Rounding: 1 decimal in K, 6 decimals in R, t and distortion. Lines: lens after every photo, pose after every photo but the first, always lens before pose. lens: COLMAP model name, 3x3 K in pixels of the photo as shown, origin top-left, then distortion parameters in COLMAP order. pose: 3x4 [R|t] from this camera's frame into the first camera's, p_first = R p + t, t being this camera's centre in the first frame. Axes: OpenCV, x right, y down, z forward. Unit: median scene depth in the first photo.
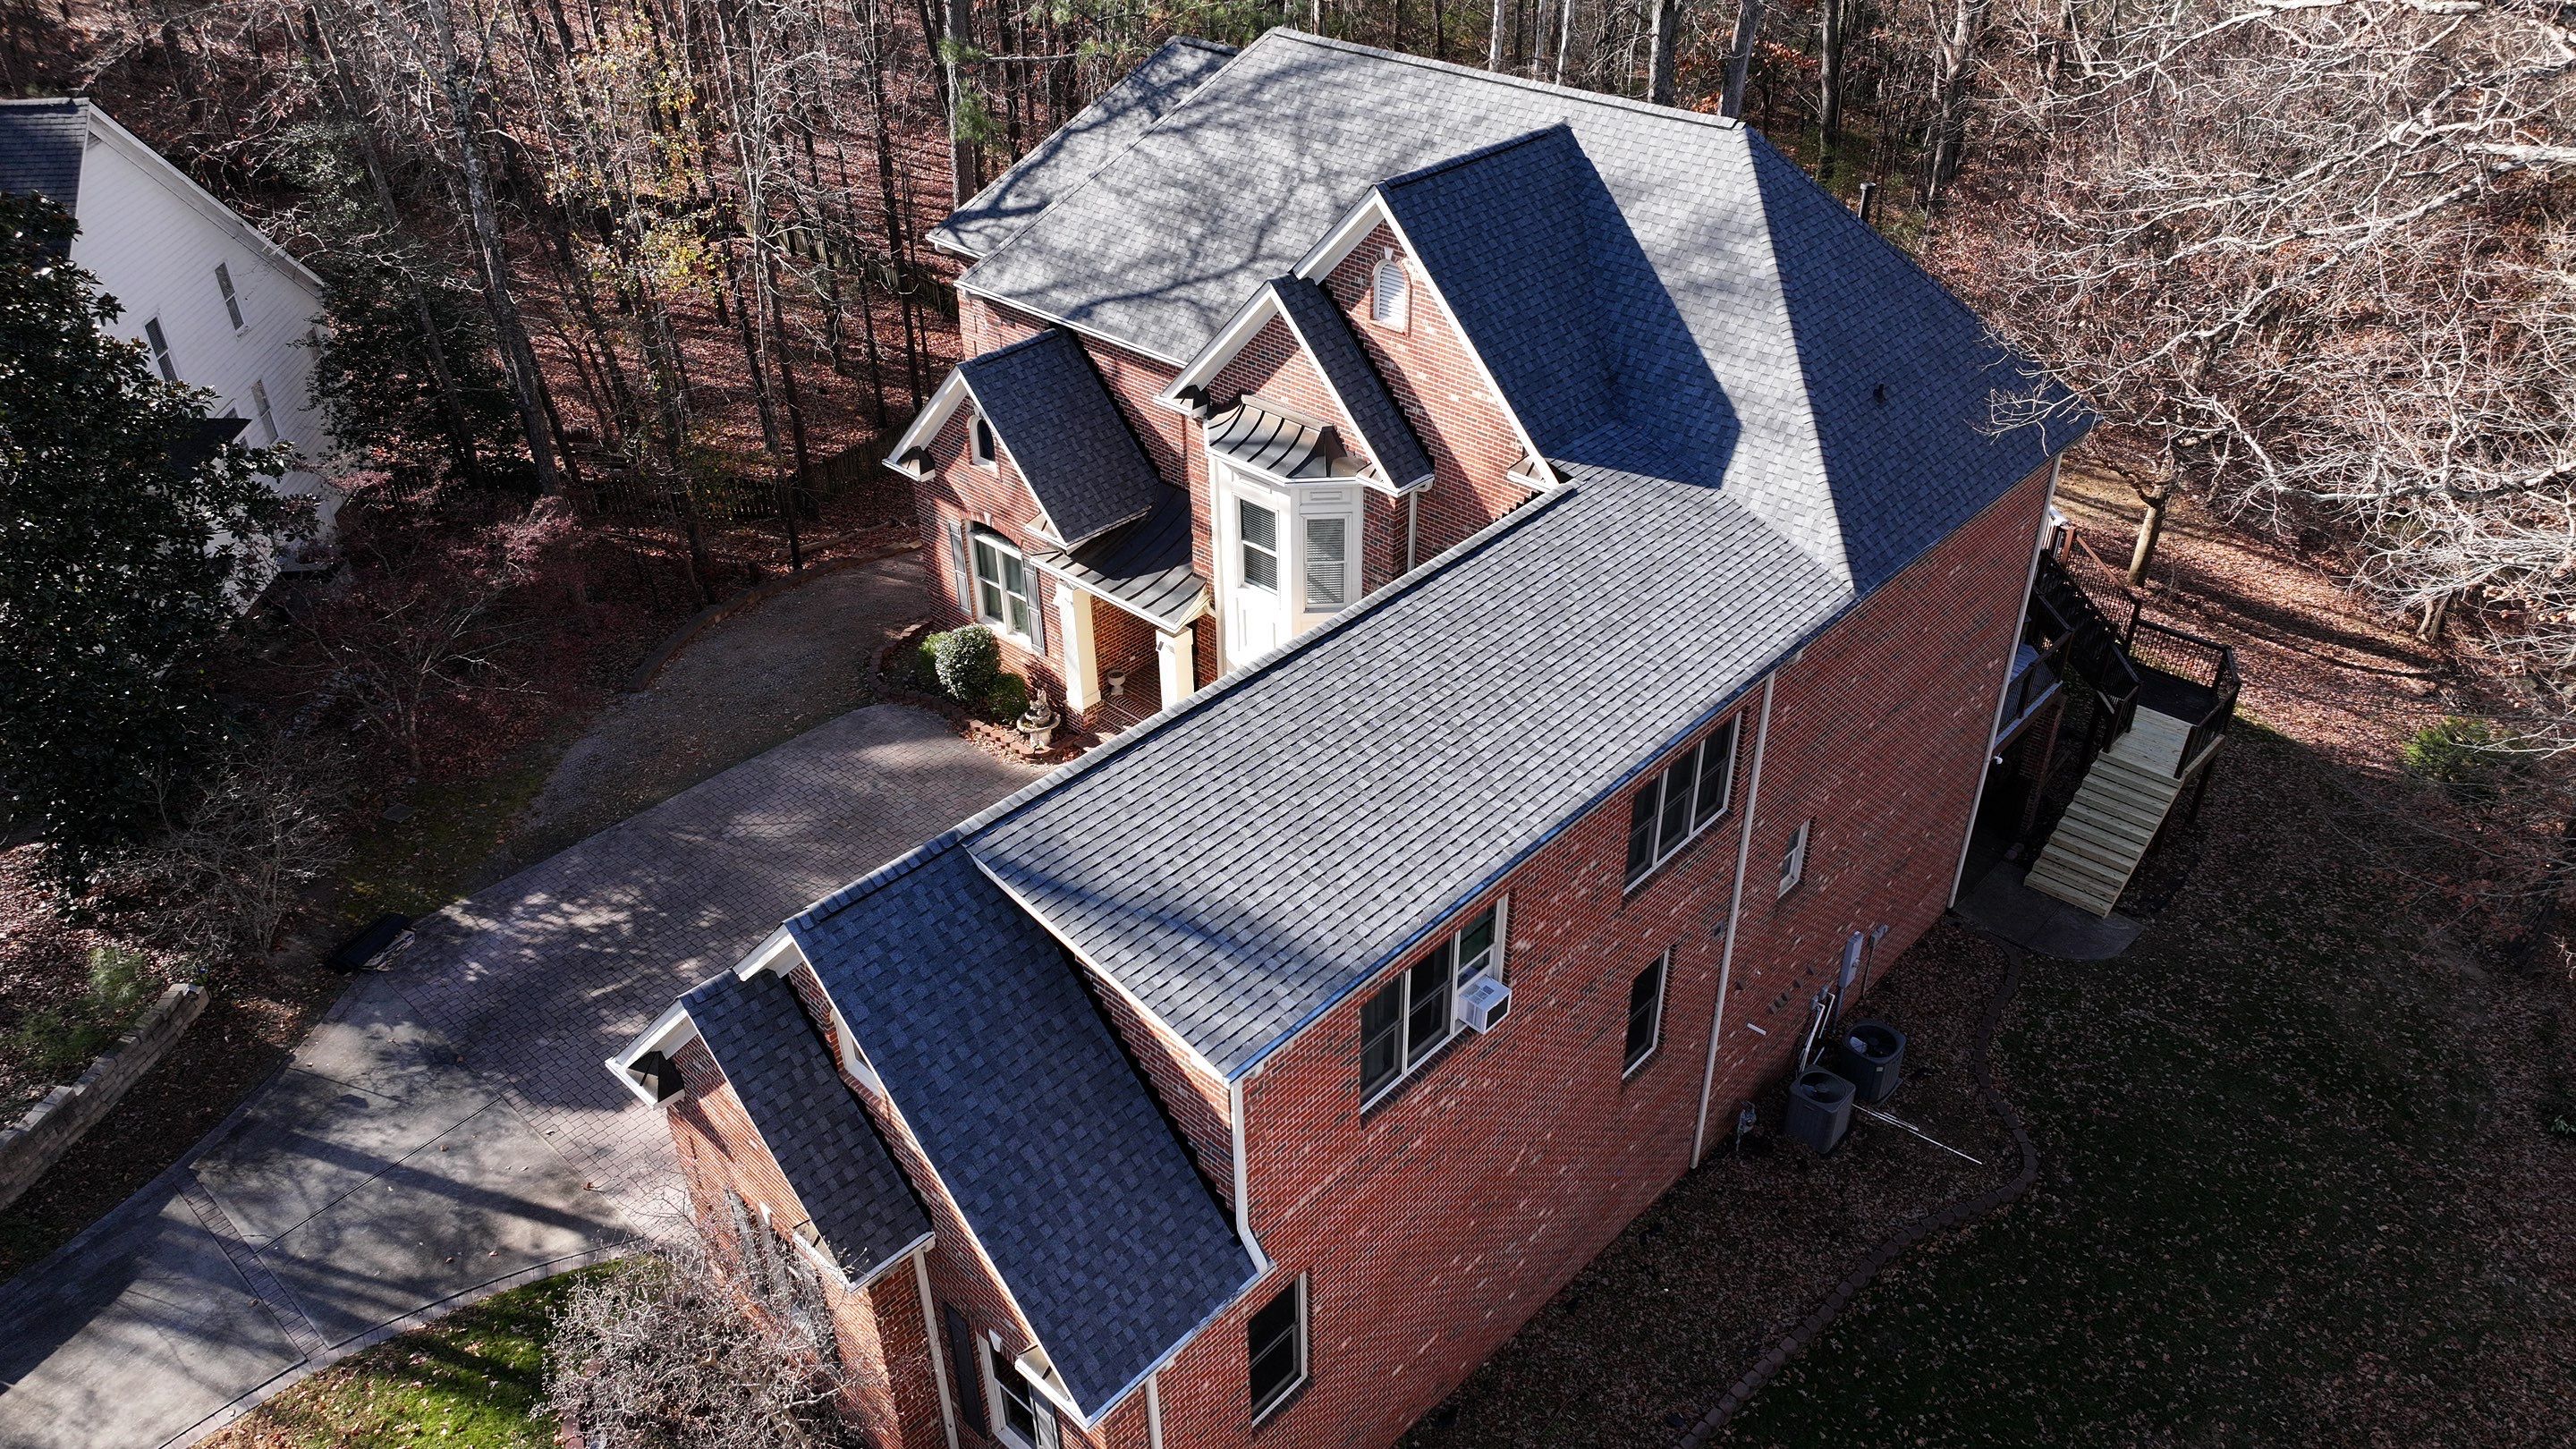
lens RADIAL K [[1753.4, 0, 1285.9], [0, 1753.4, 716.9], [0, 0, 1]] dist [0.037706, 0.000024]
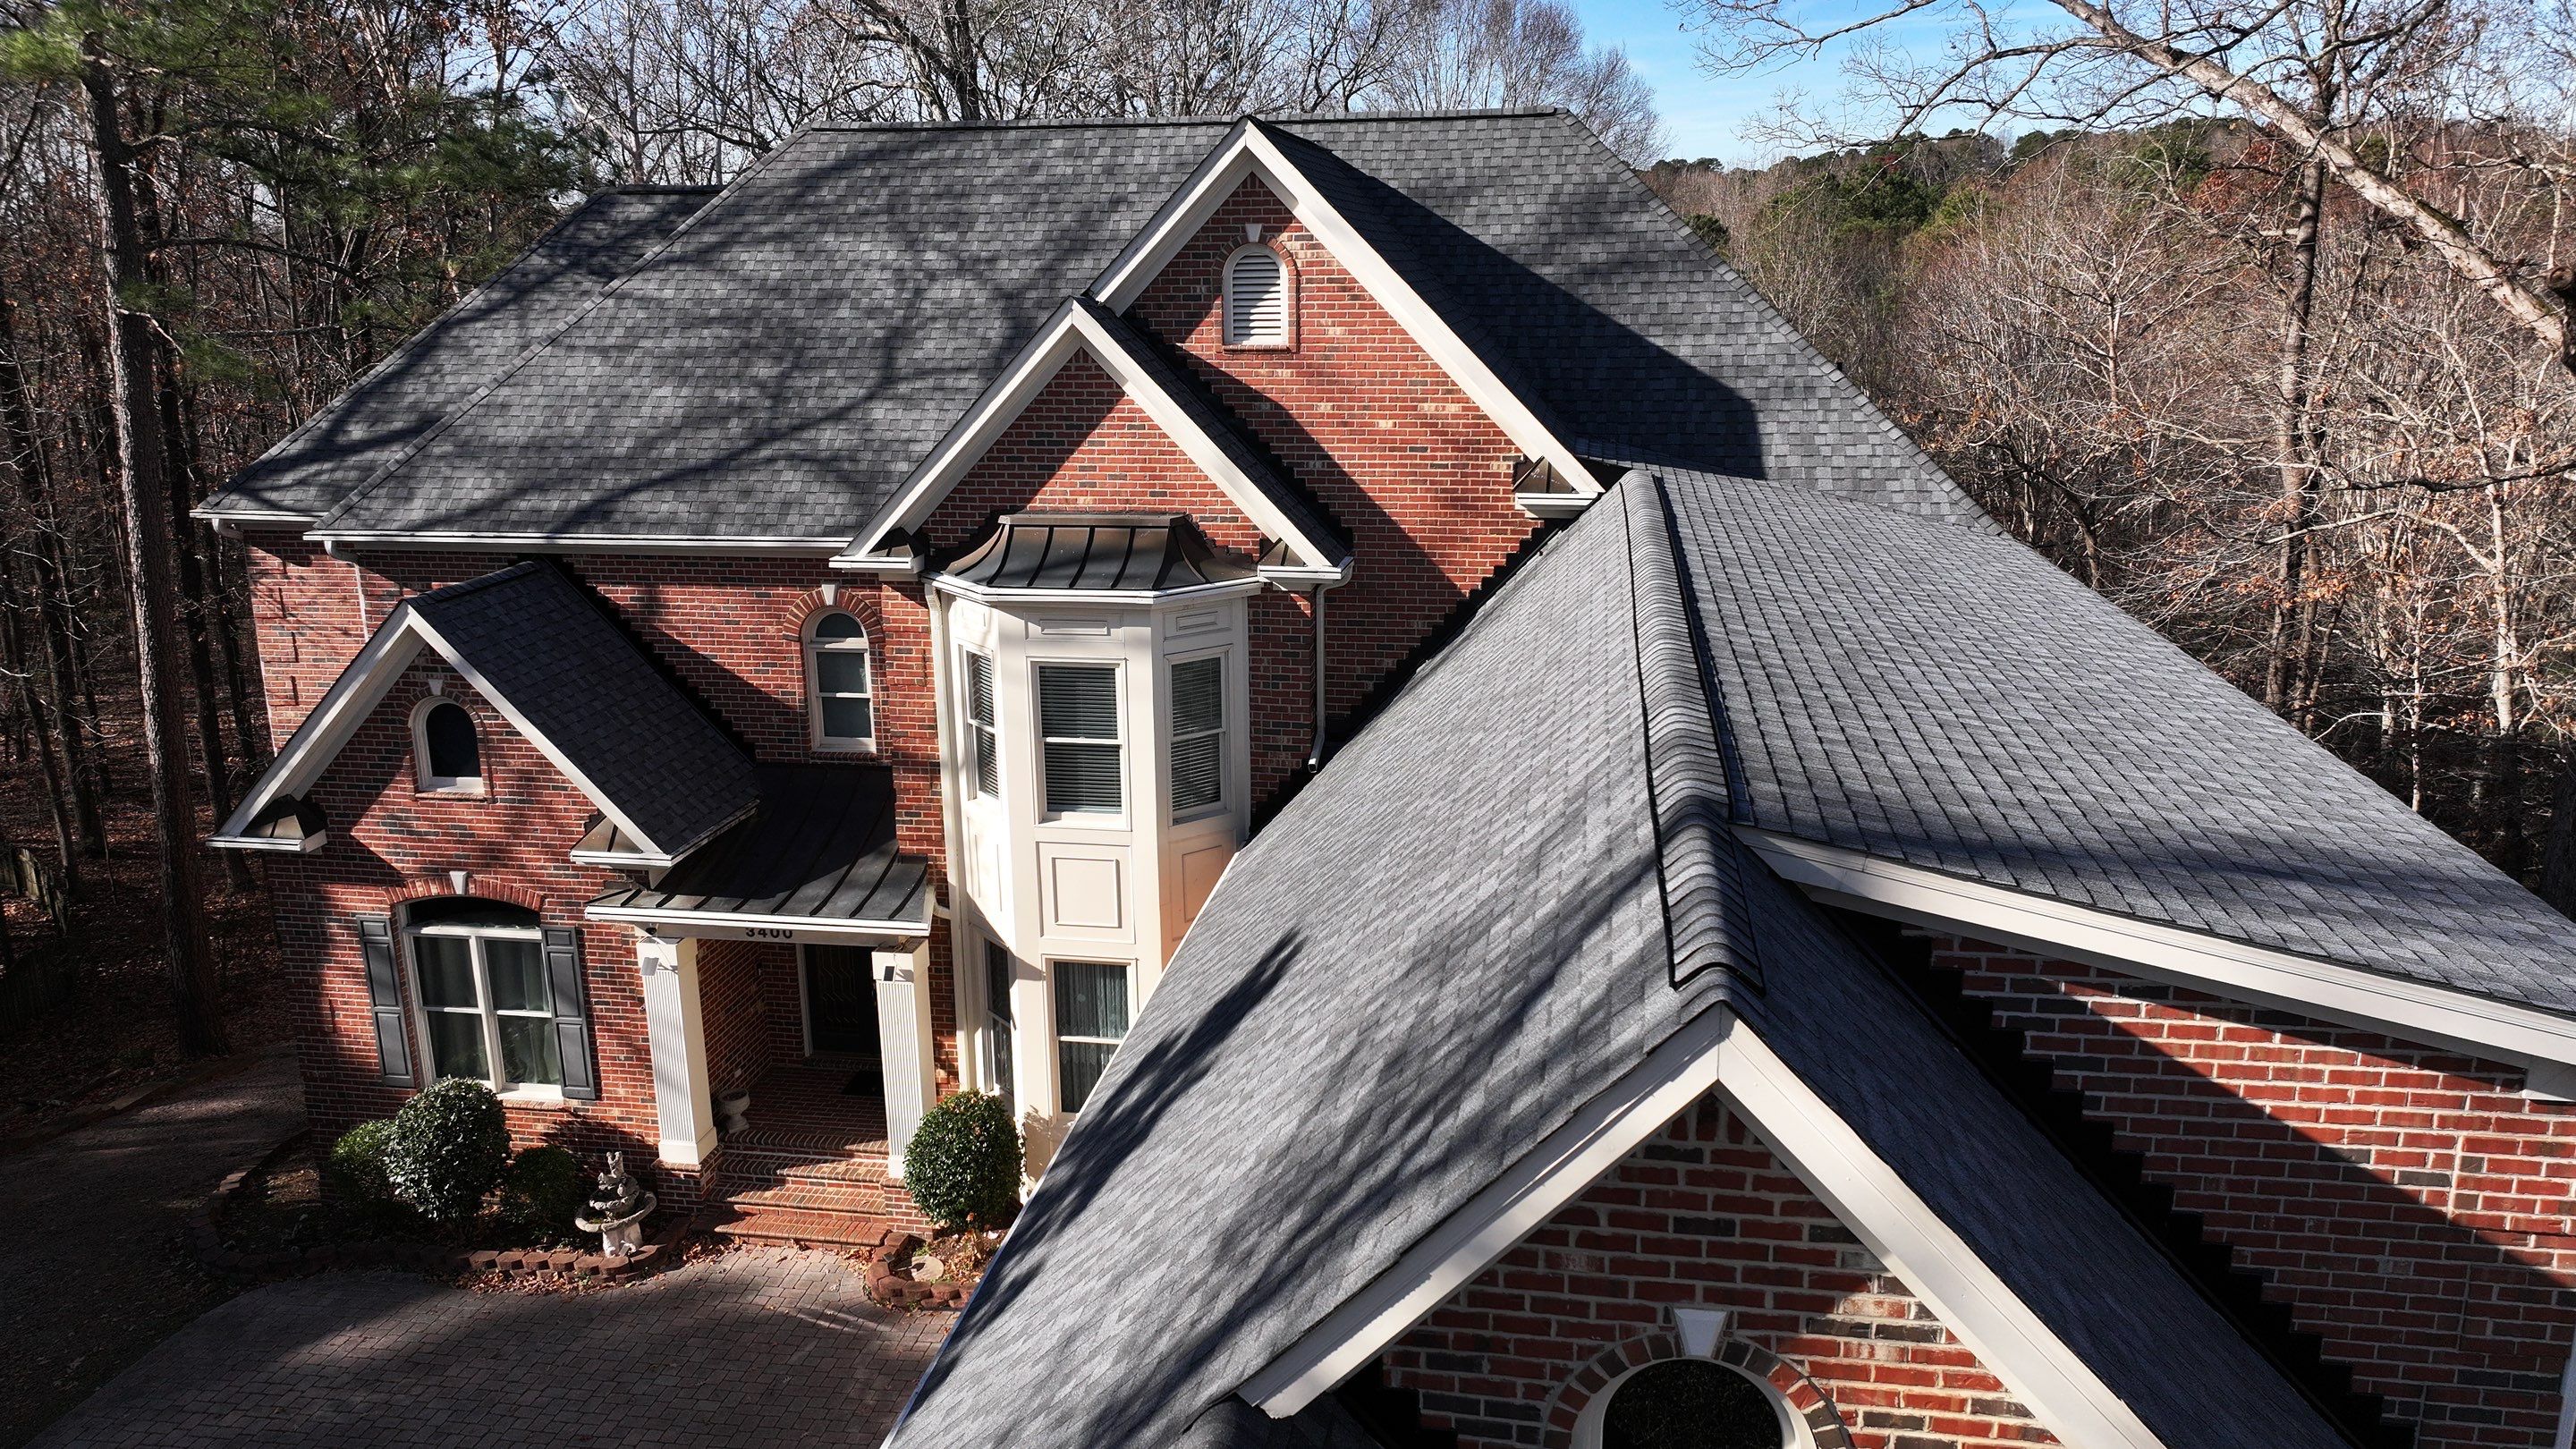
lens RADIAL K [[1819.2, 0, 1293.8], [0, 1819.2, 726.2], [0, 0, 1]] dist [-0.001401, 0.017875]
pose [[0.834754, -0.140637, 0.532359, -0.280985], [0.303848, 0.923952, -0.232355, 0.068846], [-0.459197, 0.355716, 0.814005, 0.415668]]
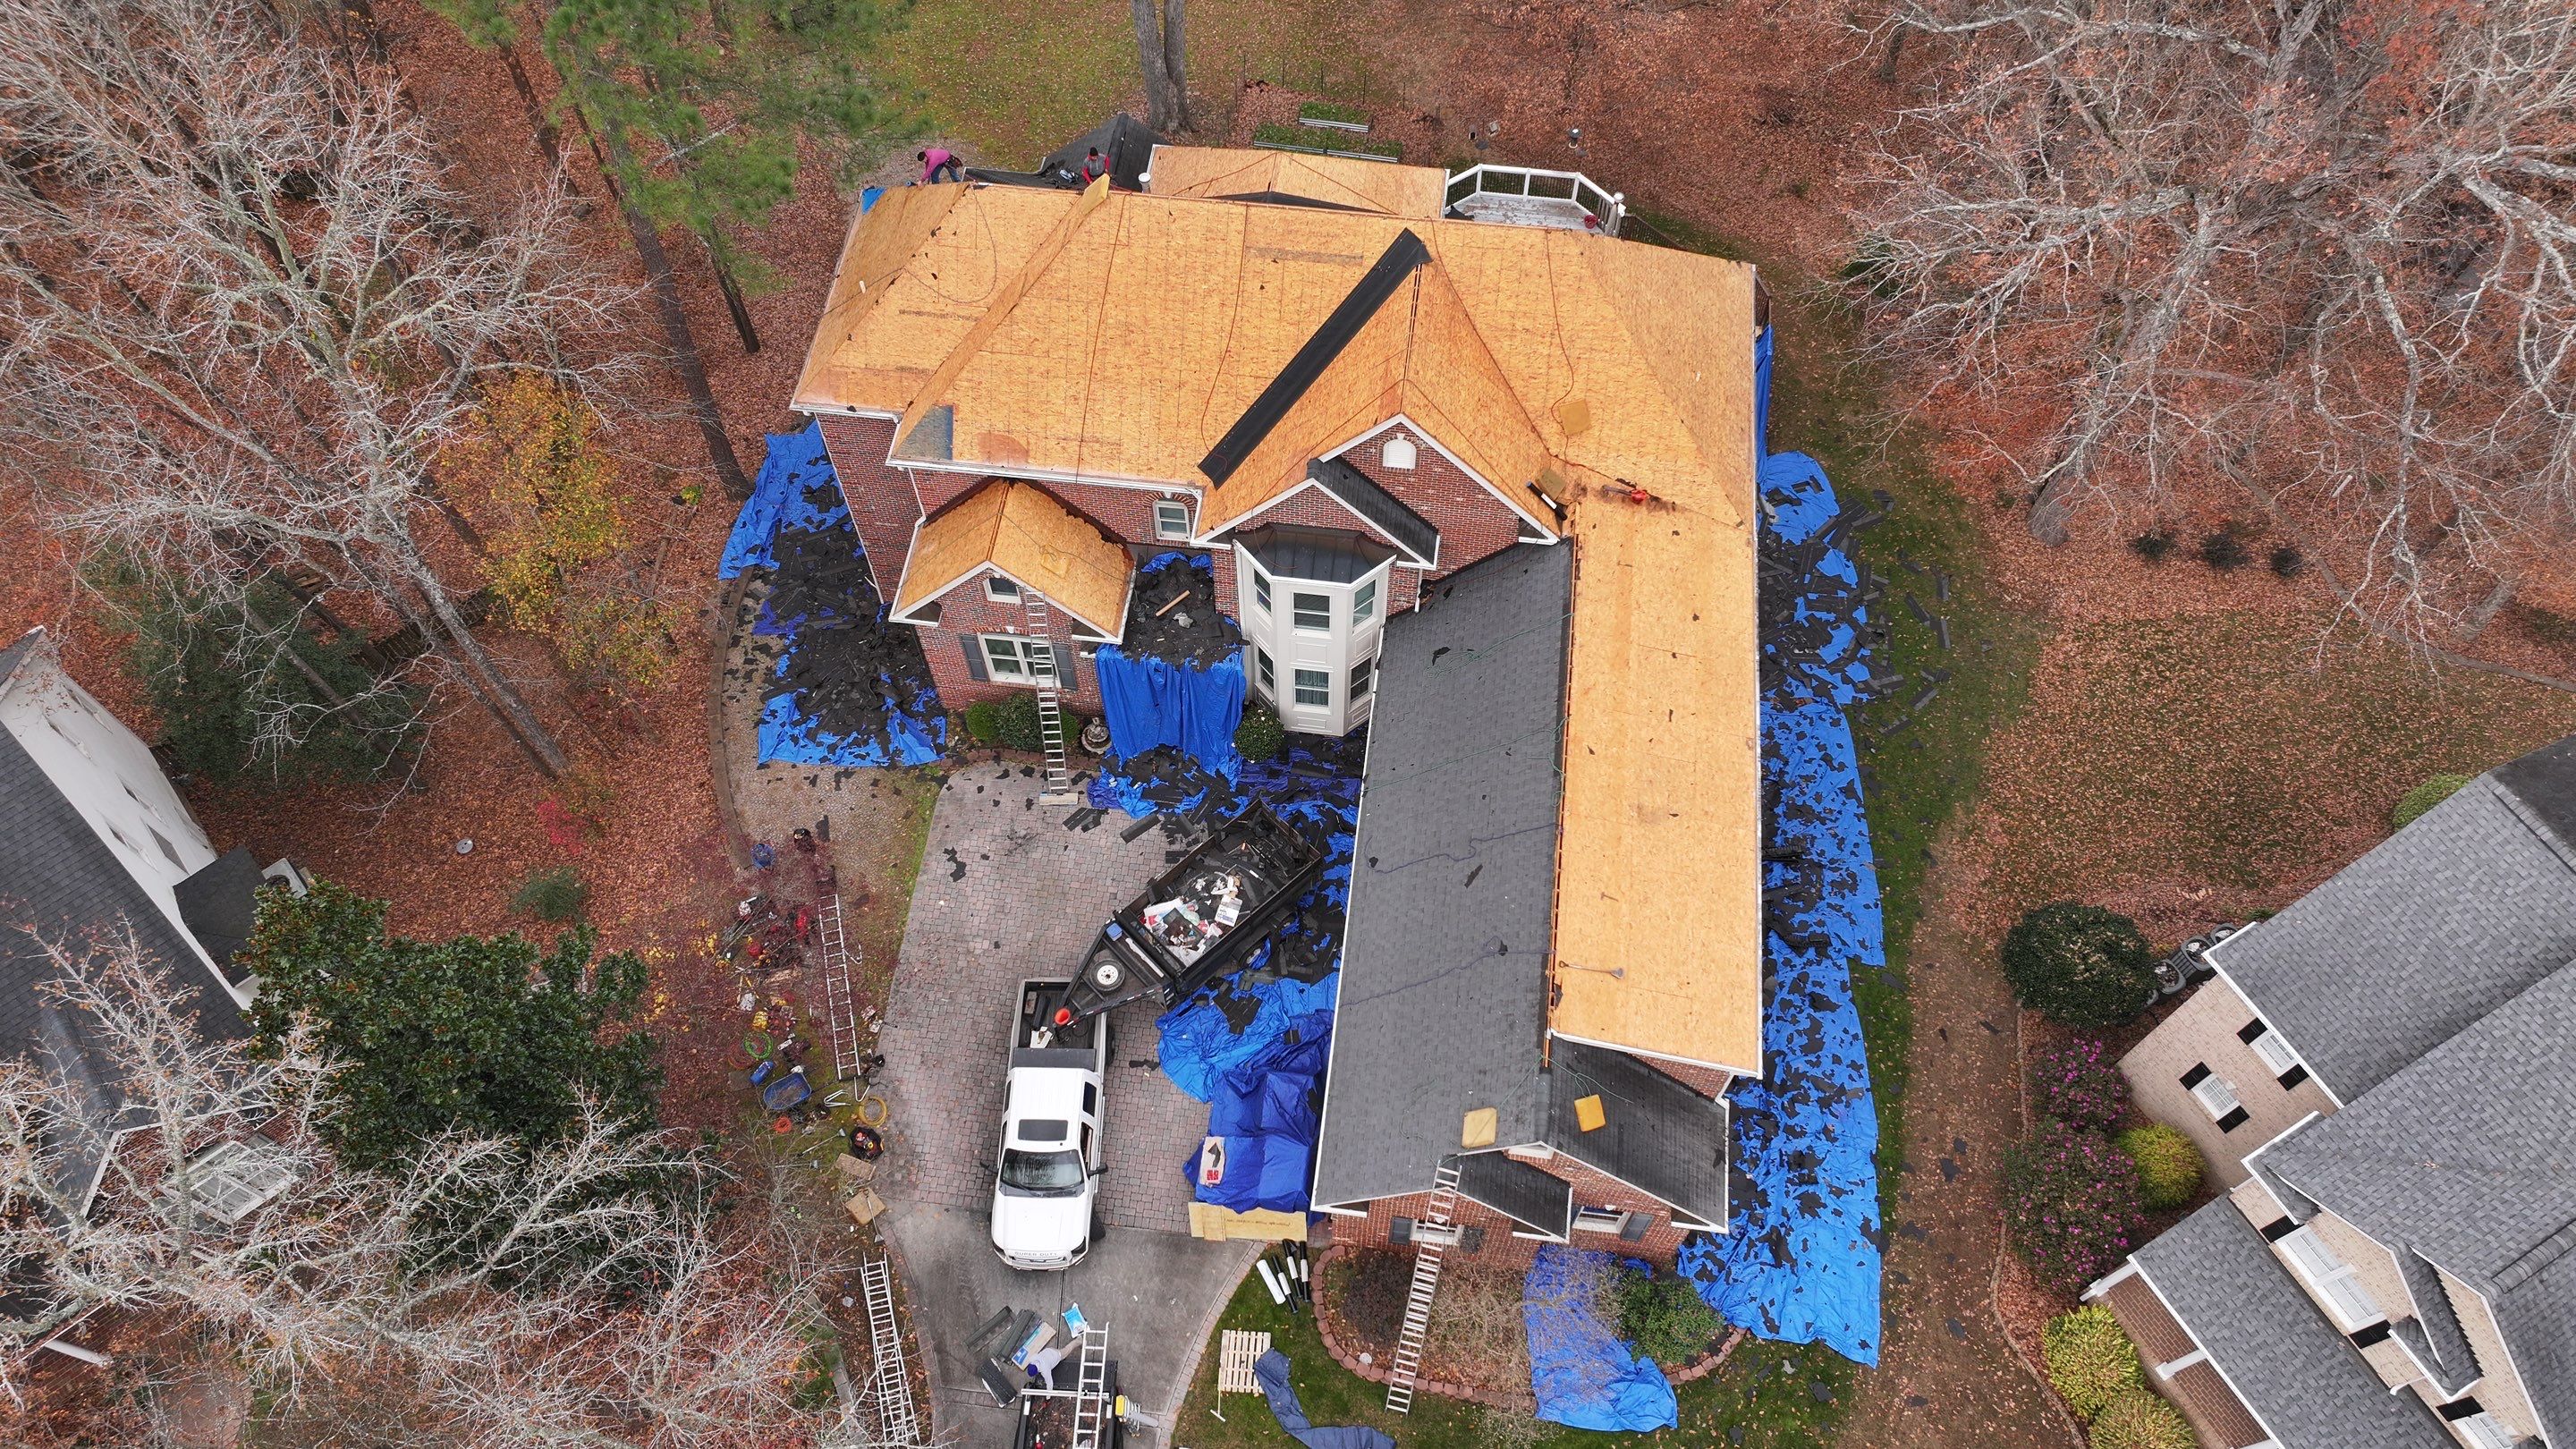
lens RADIAL K [[1819.2, 0, 1293.8], [0, 1819.2, 726.2], [0, 0, 1]] dist [-0.001401, 0.017875]
pose [[0.811212, -0.506487, 0.292245, -0.462547], [0.324478, 0.805662, 0.495603, -0.690701], [-0.486467, -0.307212, 0.817906, -0.168968]]
